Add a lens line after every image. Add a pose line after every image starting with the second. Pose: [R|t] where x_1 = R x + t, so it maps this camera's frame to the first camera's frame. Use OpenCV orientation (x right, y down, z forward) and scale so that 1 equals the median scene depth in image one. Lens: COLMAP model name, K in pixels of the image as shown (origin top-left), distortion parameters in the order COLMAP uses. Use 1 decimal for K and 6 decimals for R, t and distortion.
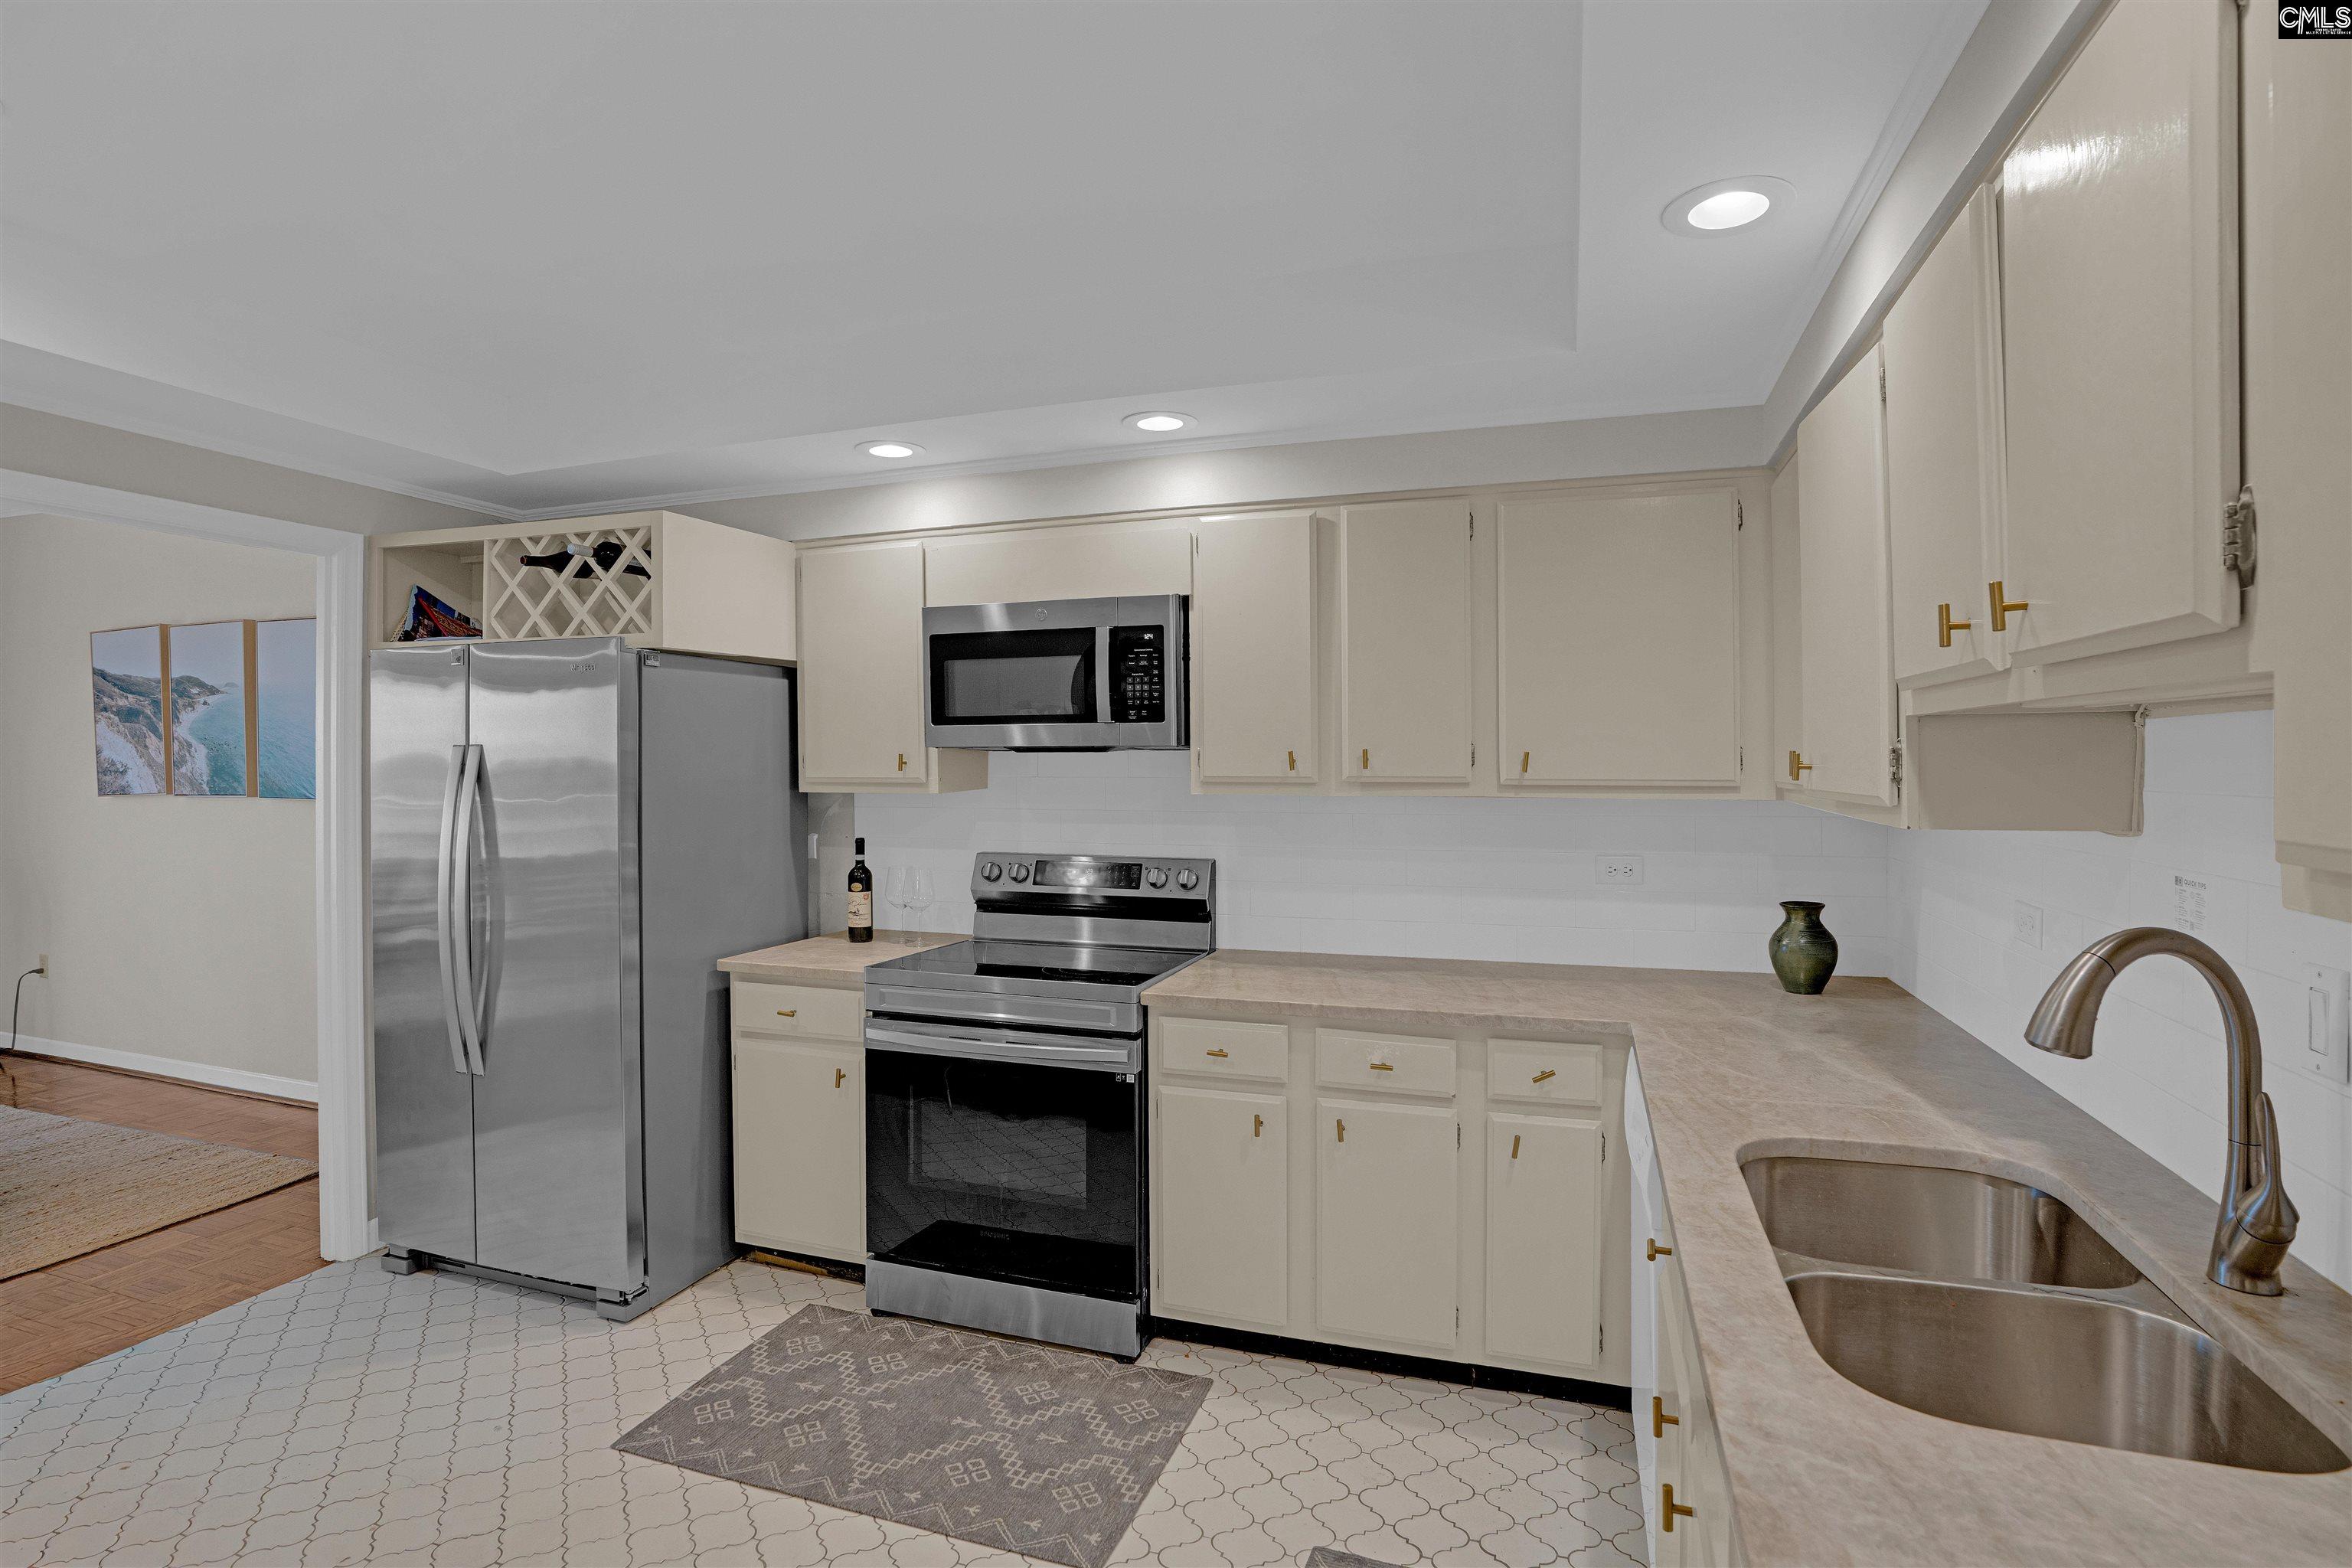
lens RADIAL K [[1100.4, 0, 1184.5], [0, 1100.4, 776.6], [0, 0, 1]] dist [-0.055849, 0.015327]
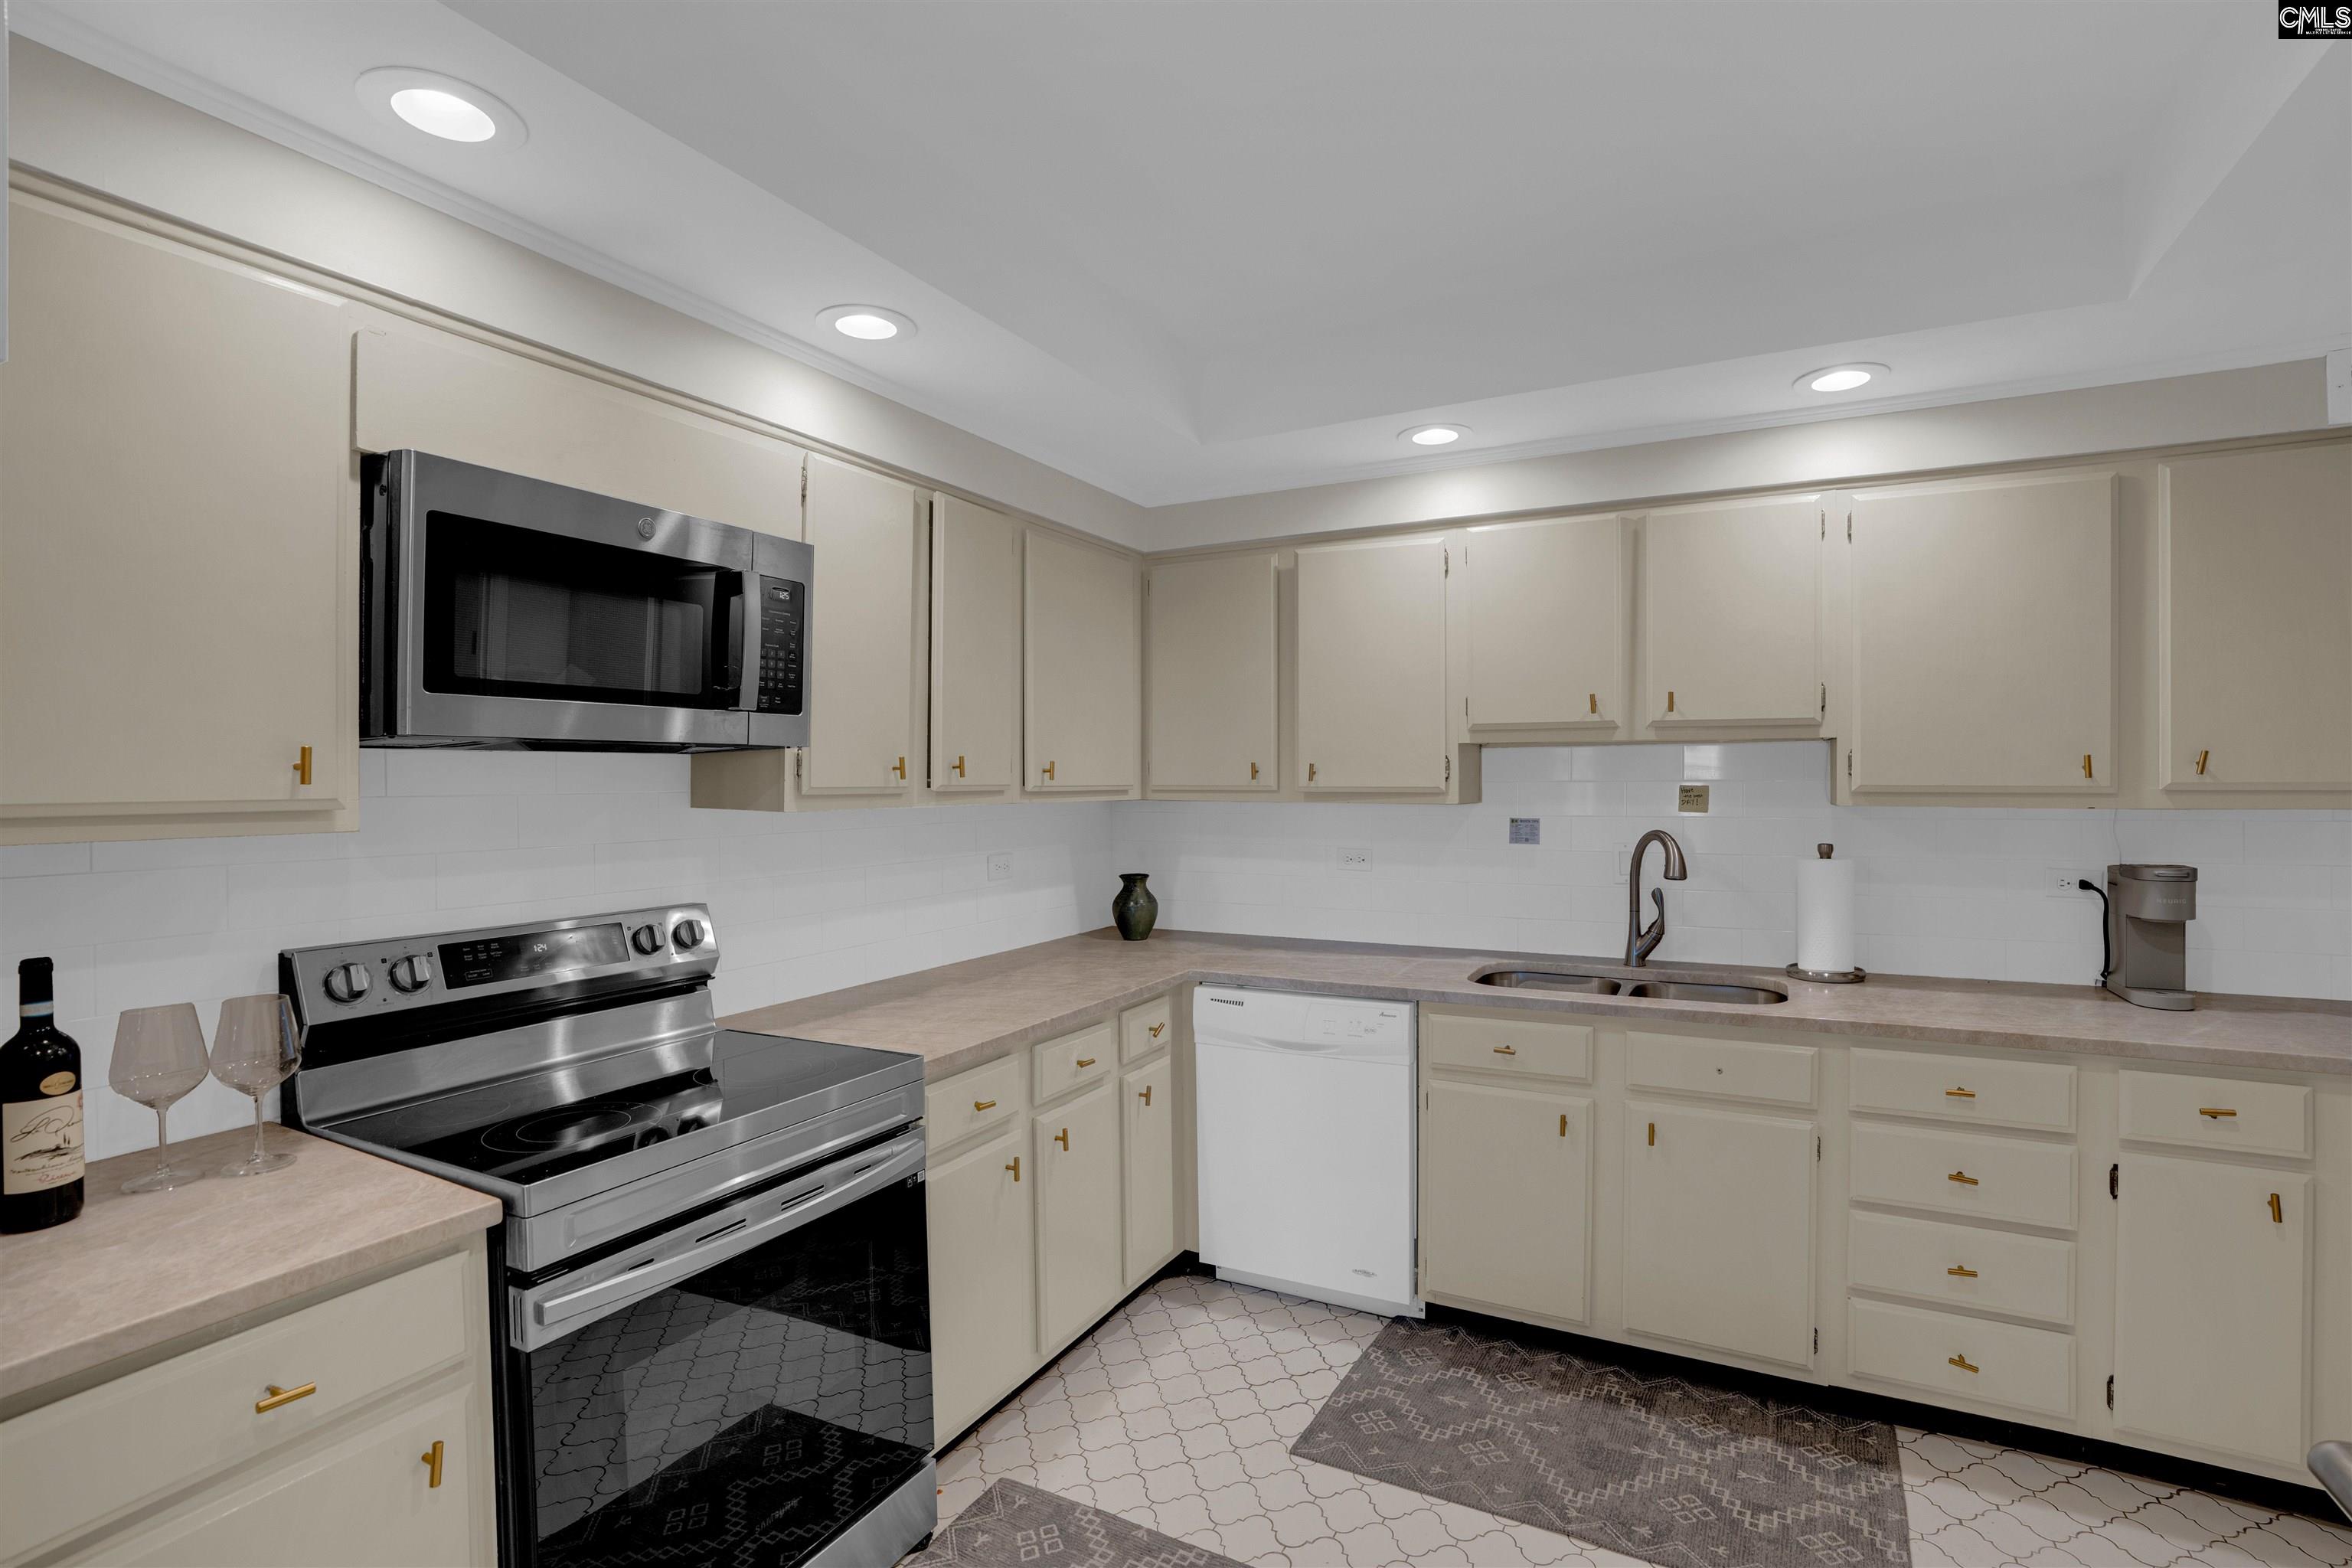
lens RADIAL K [[1100.4, 0, 1186.4], [0, 1100.4, 794.3], [0, 0, 1]] dist [-0.055849, 0.015327]
pose [[0.157294, -0.013793, 0.987456, -0.704900], [0.018886, 0.999762, 0.010957, 0.000955], [-0.987371, 0.016926, 0.157517, 0.627178]]
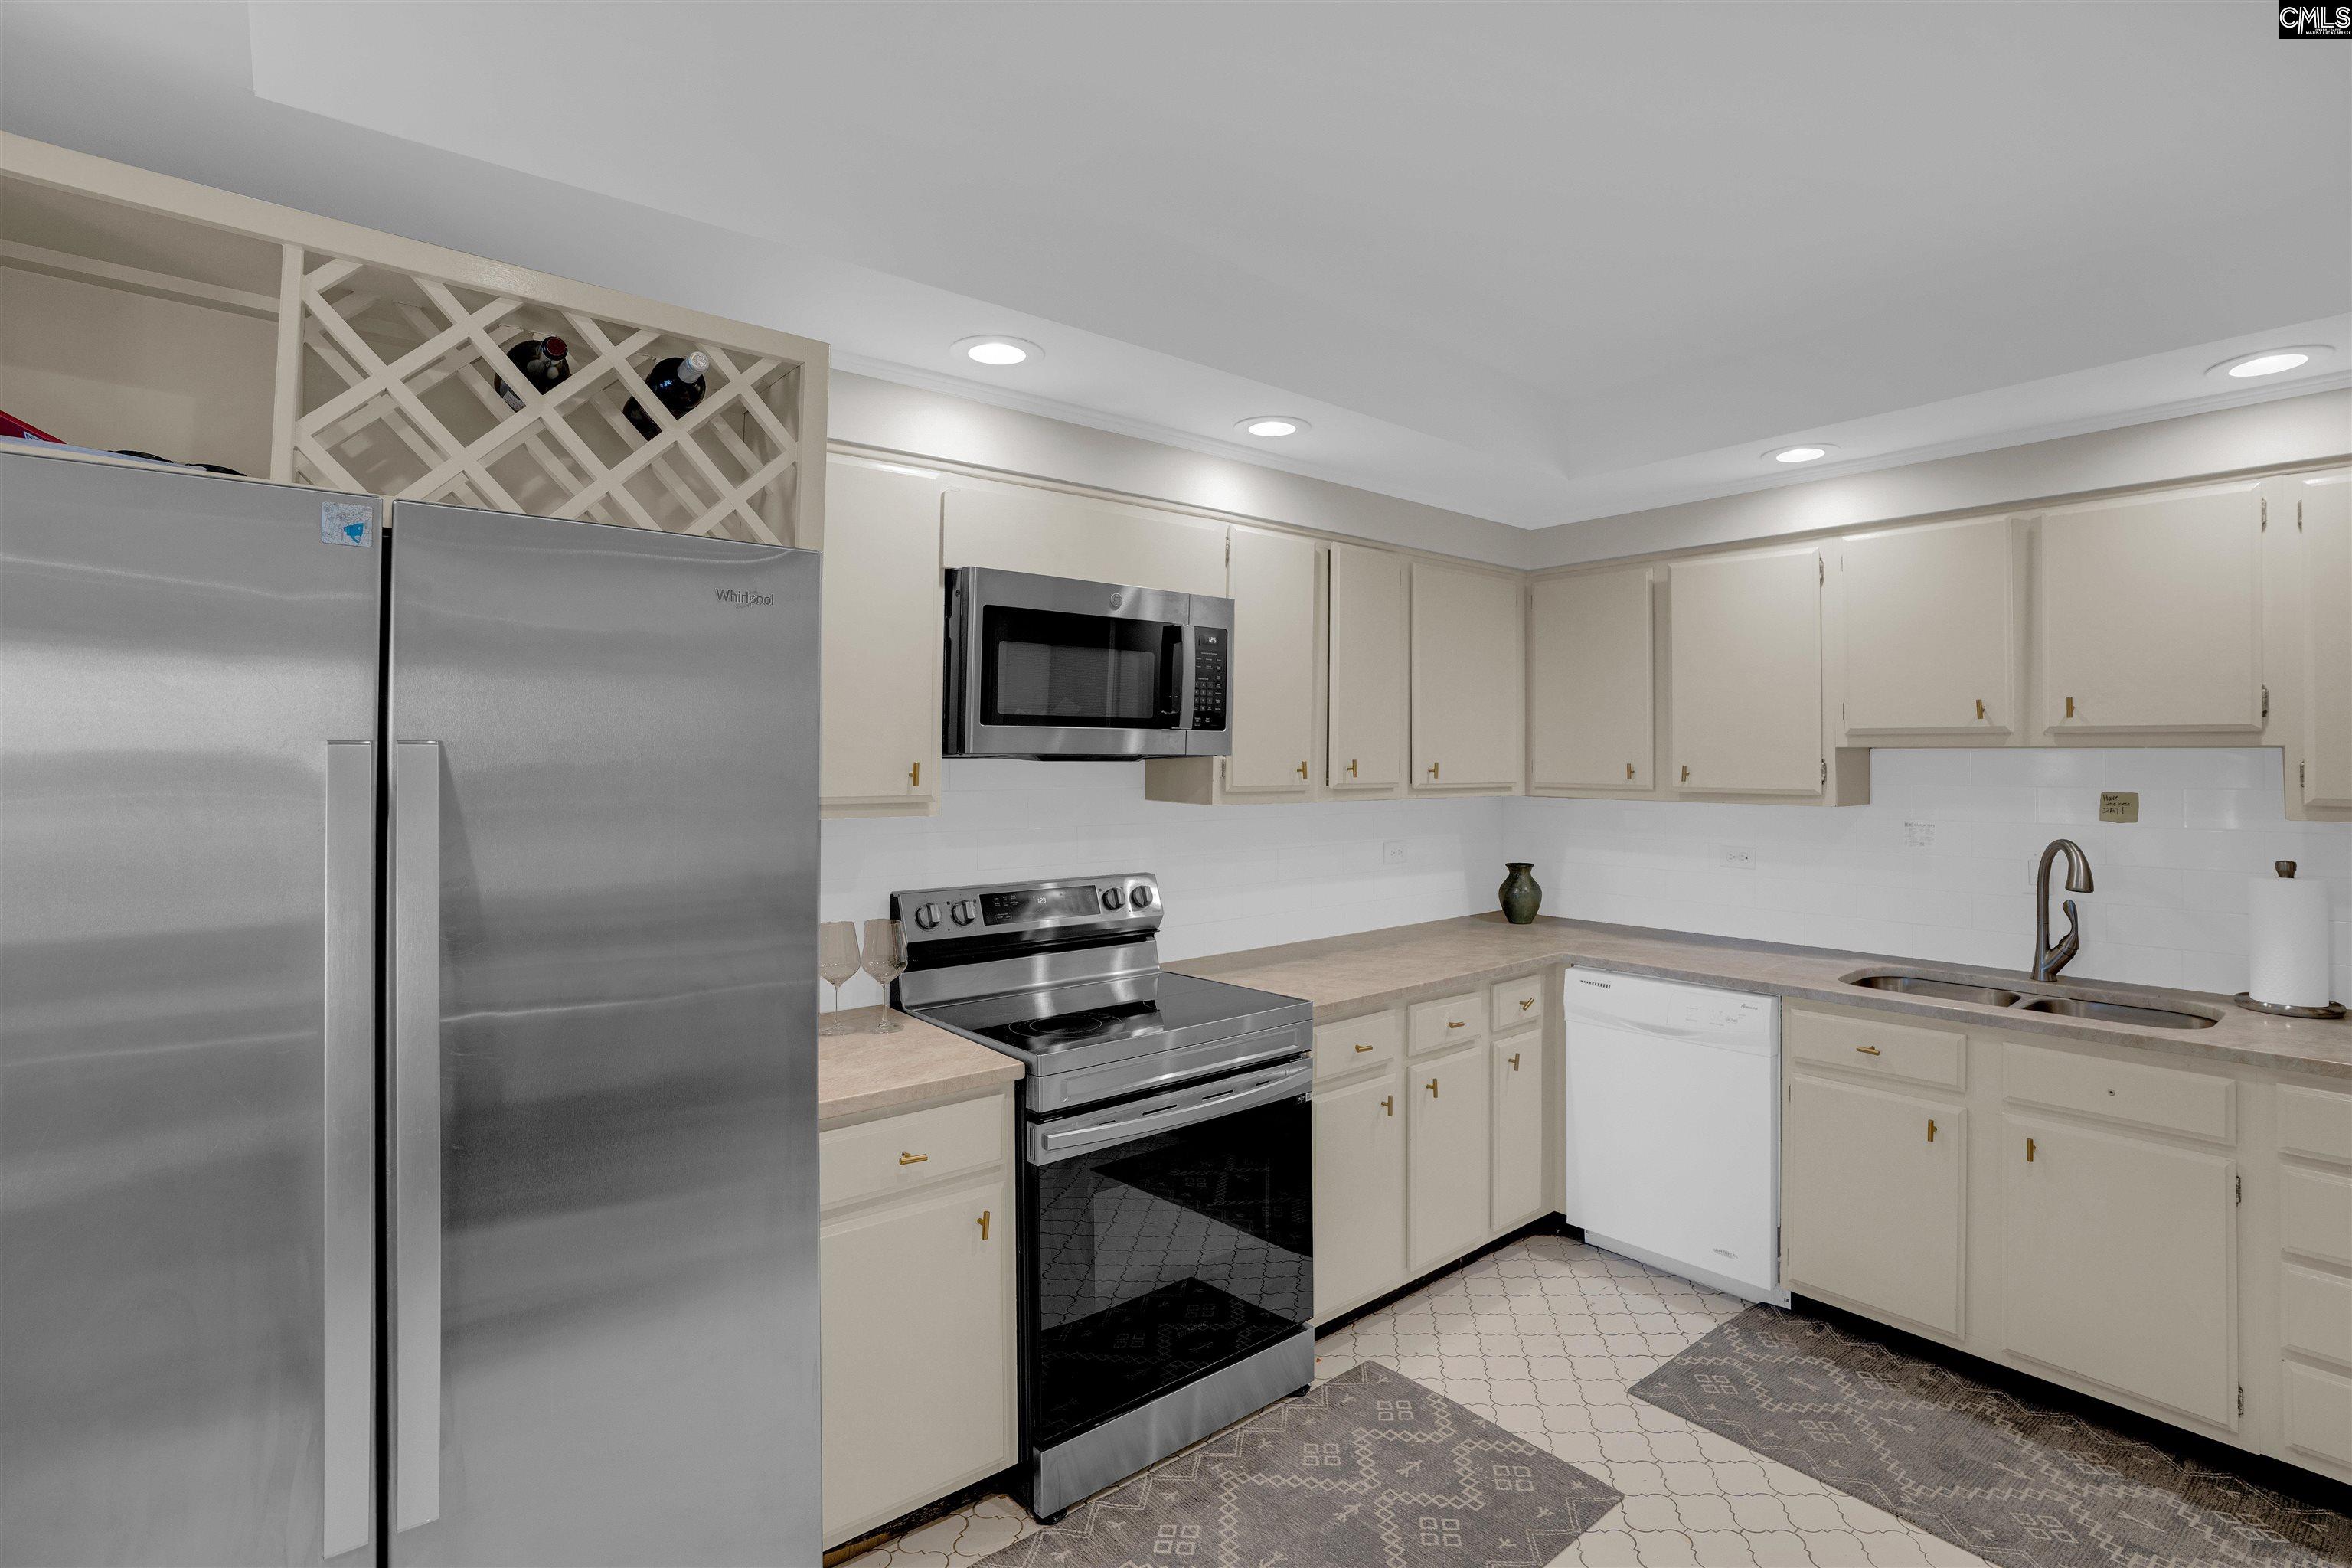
lens RADIAL K [[1100.4, 0, 1158.3], [0, 1100.4, 760.1], [0, 0, 1]] dist [-0.055849, 0.015327]
pose [[0.540298, 0.000997, 0.841473, -0.856105], [0.010717, 0.999910, -0.008066, -0.016590], [-0.841406, 0.013376, 0.540238, 0.529551]]
